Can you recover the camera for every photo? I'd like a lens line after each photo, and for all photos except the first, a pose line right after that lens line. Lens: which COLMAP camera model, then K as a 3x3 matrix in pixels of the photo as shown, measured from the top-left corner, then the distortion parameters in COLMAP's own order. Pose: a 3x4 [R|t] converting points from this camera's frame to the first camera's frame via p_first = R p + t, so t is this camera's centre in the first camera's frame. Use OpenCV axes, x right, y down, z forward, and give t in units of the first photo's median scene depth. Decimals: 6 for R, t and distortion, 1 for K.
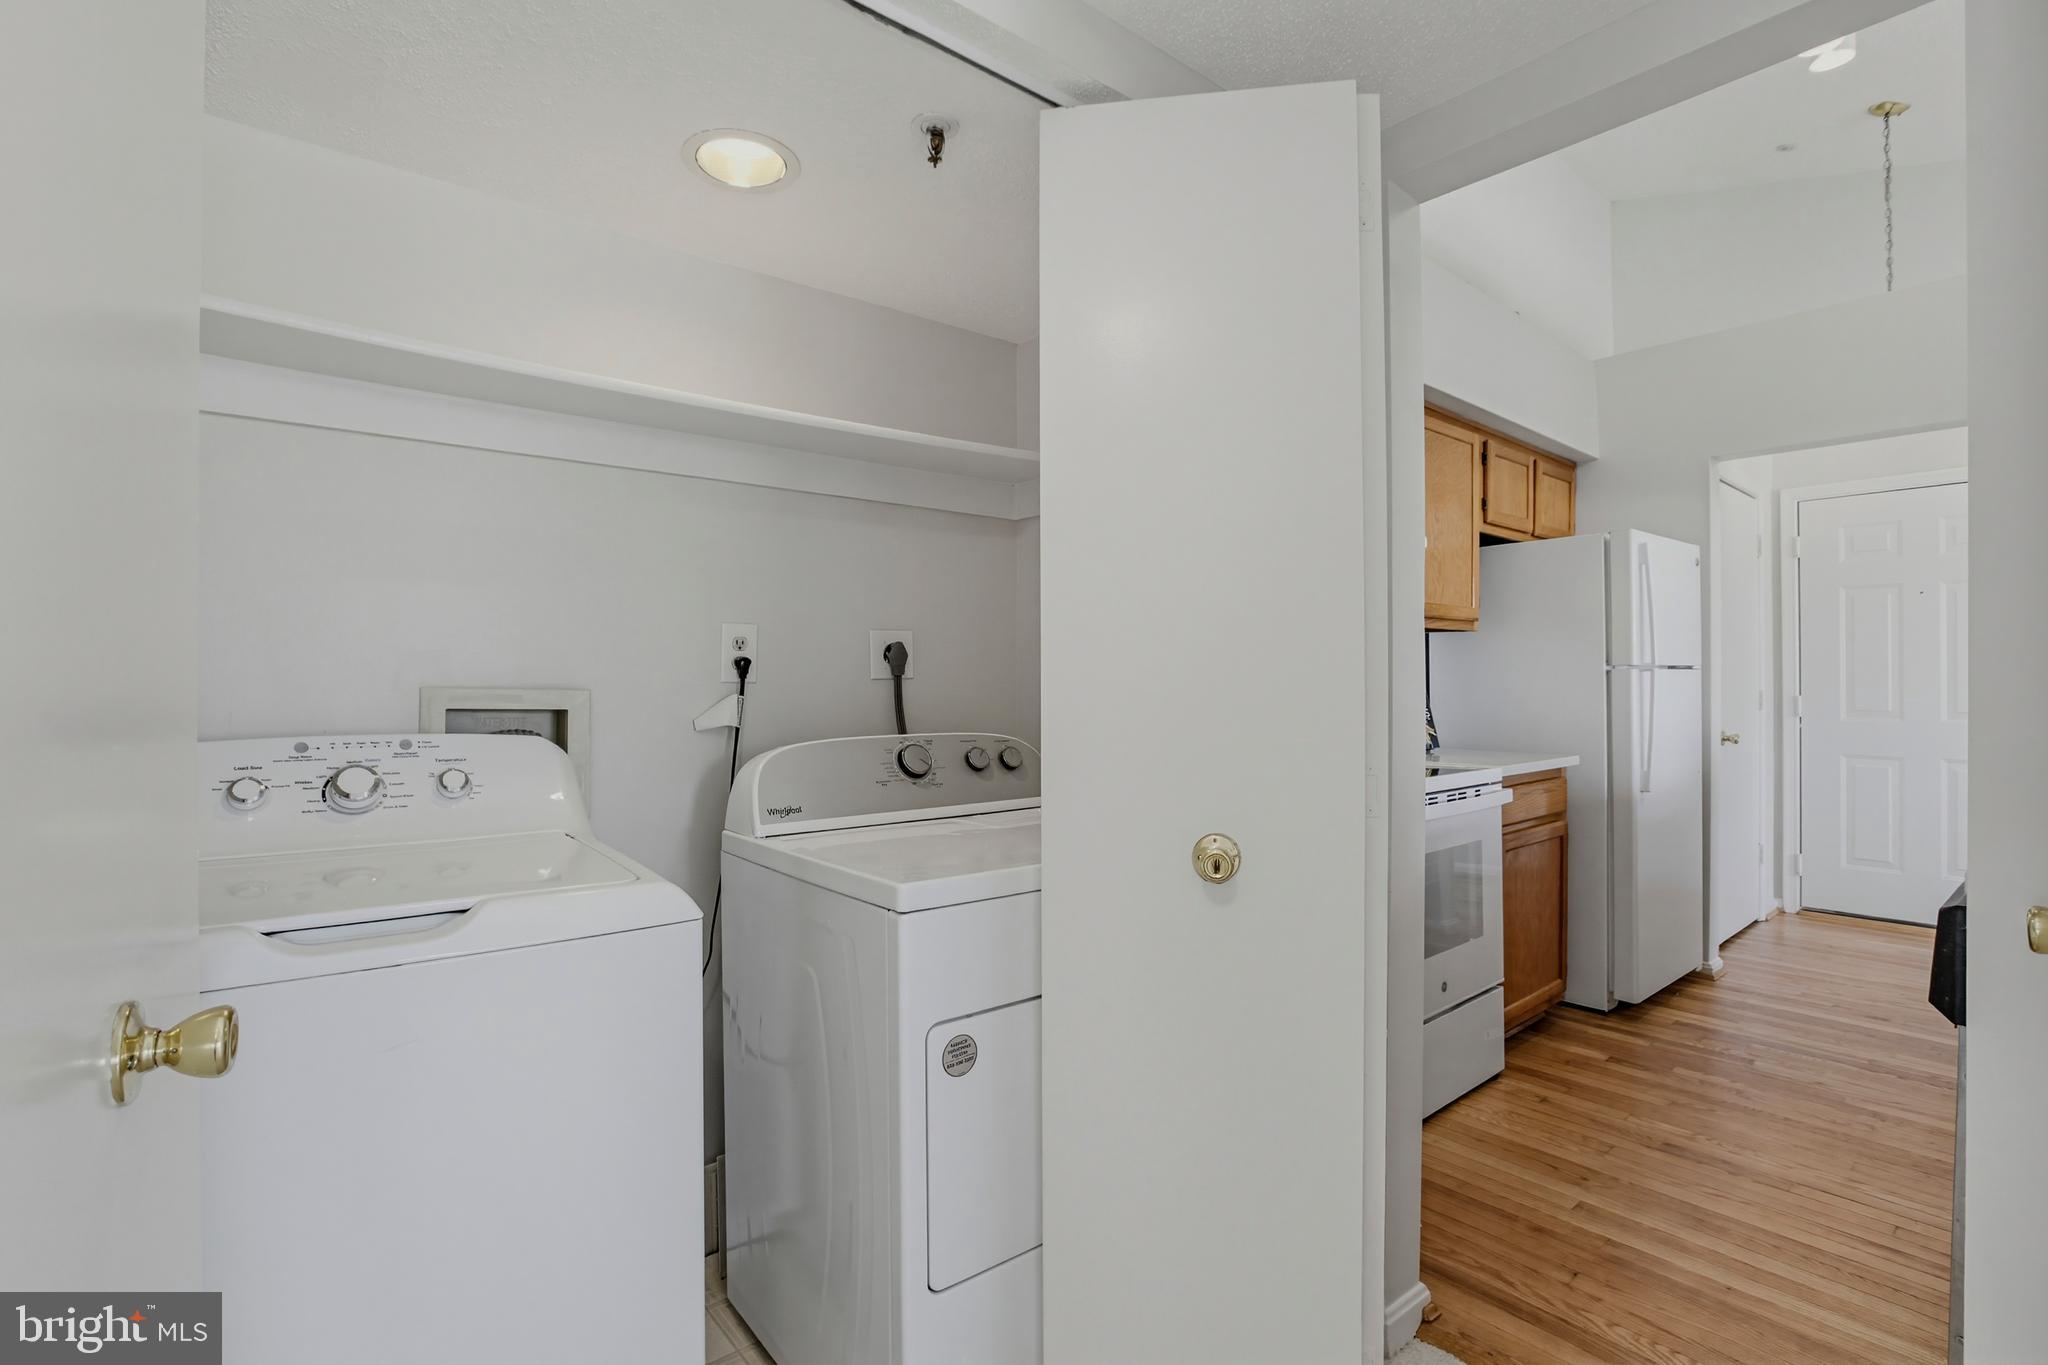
lens RADIAL K [[942.9, 0, 1024.6], [0, 942.9, 674.8], [0, 0, 1]] dist [-0.047777, 0.015416]
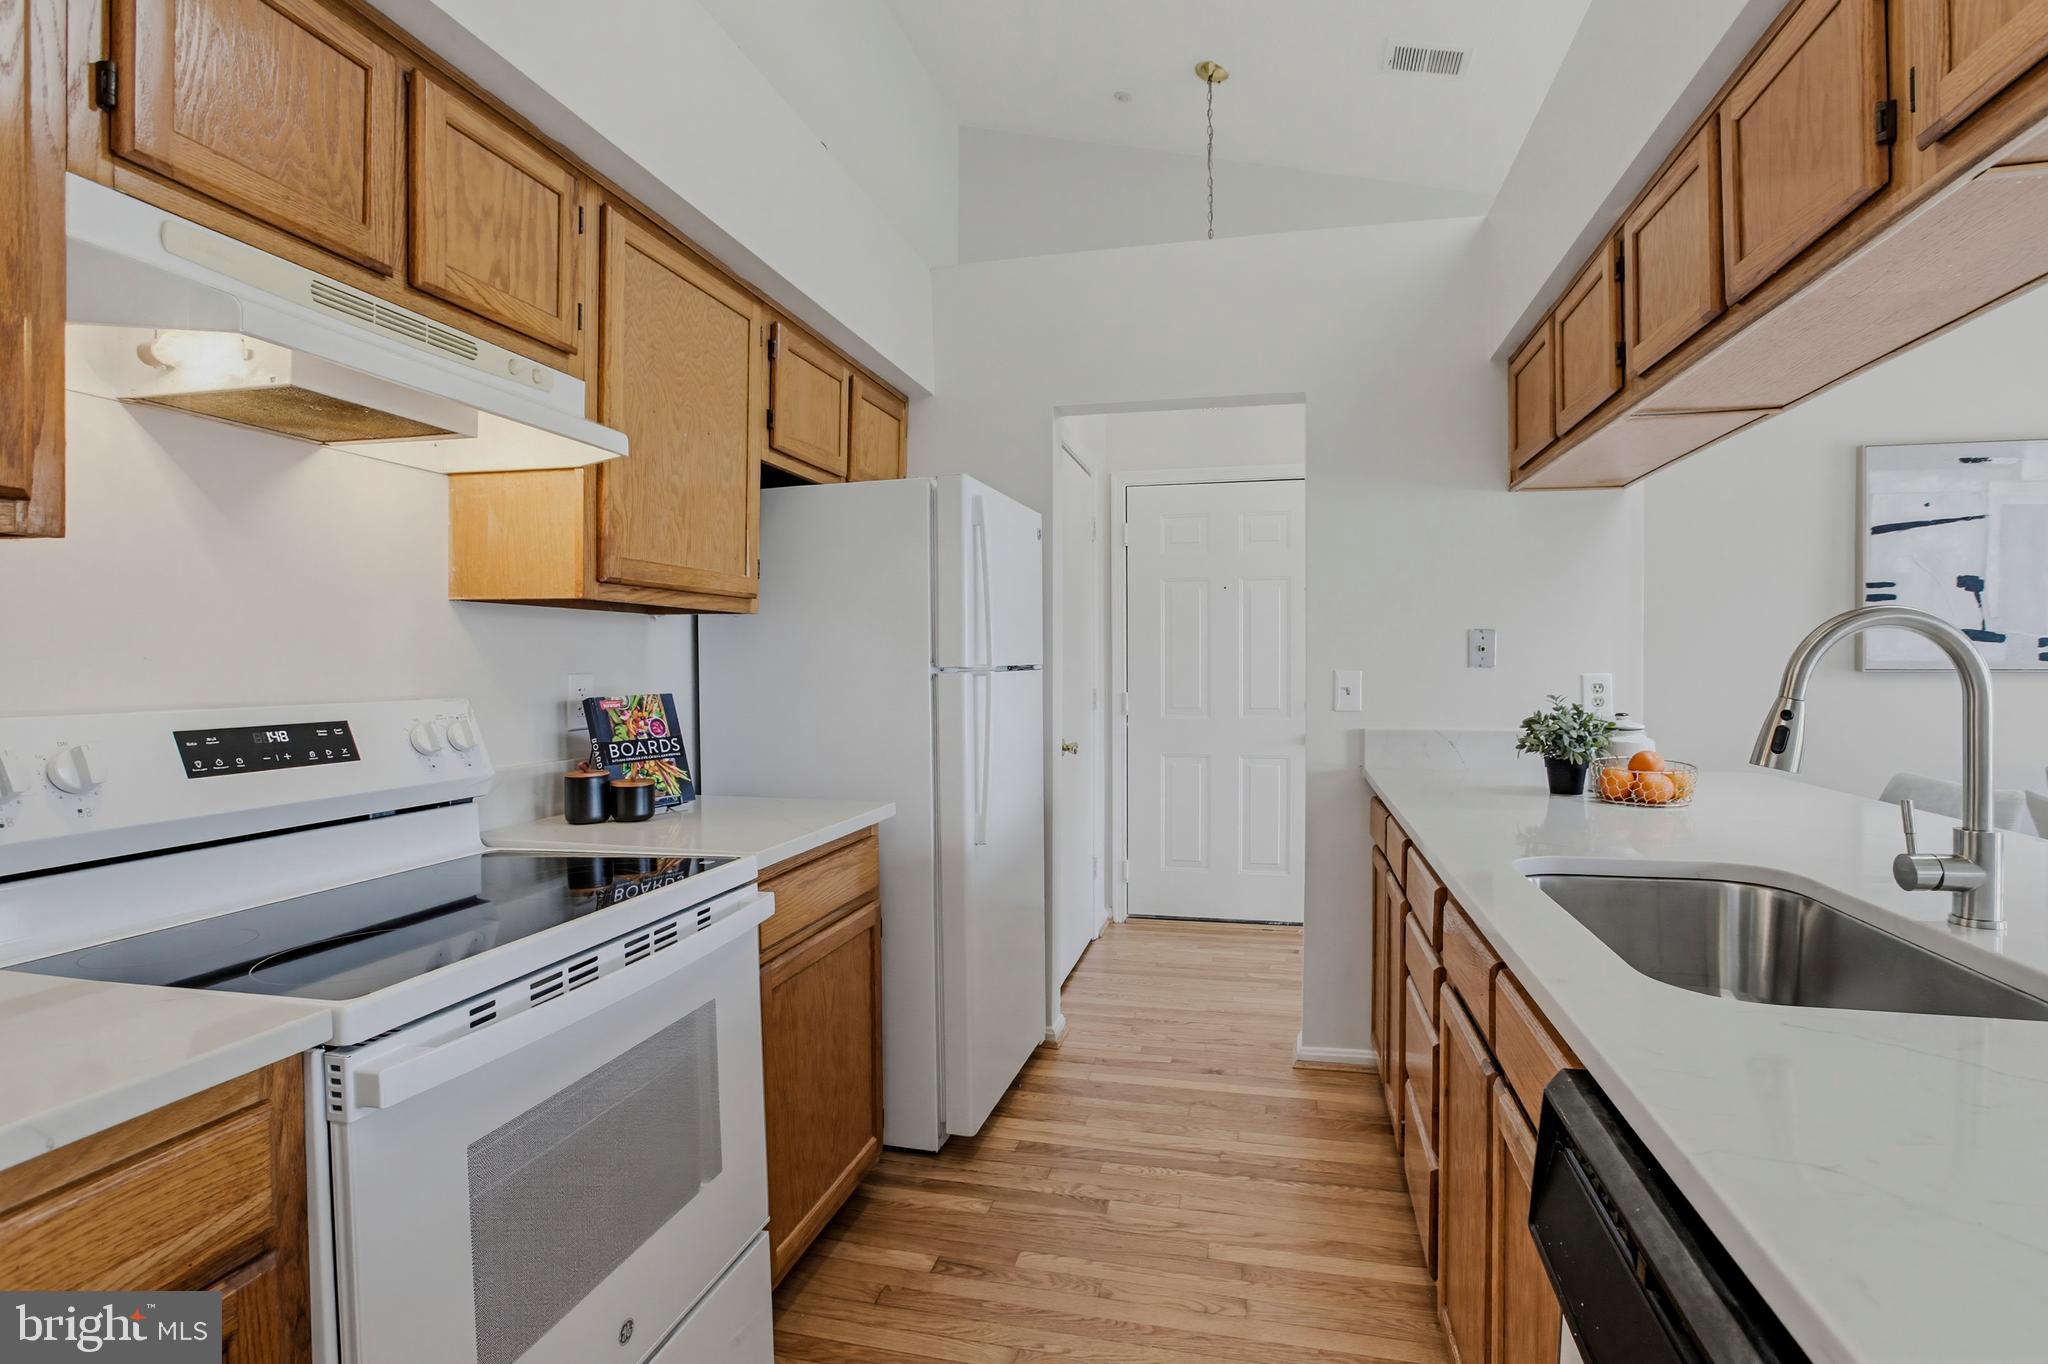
lens RADIAL K [[942.9, 0, 1024.6], [0, 942.9, 674.3], [0, 0, 1]] dist [-0.047777, 0.015416]
pose [[0.811780, -0.008847, 0.583896, 0.257413], [-0.001268, 0.999856, 0.016913, -0.016413], [-0.583962, -0.014470, 0.811652, 0.366424]]
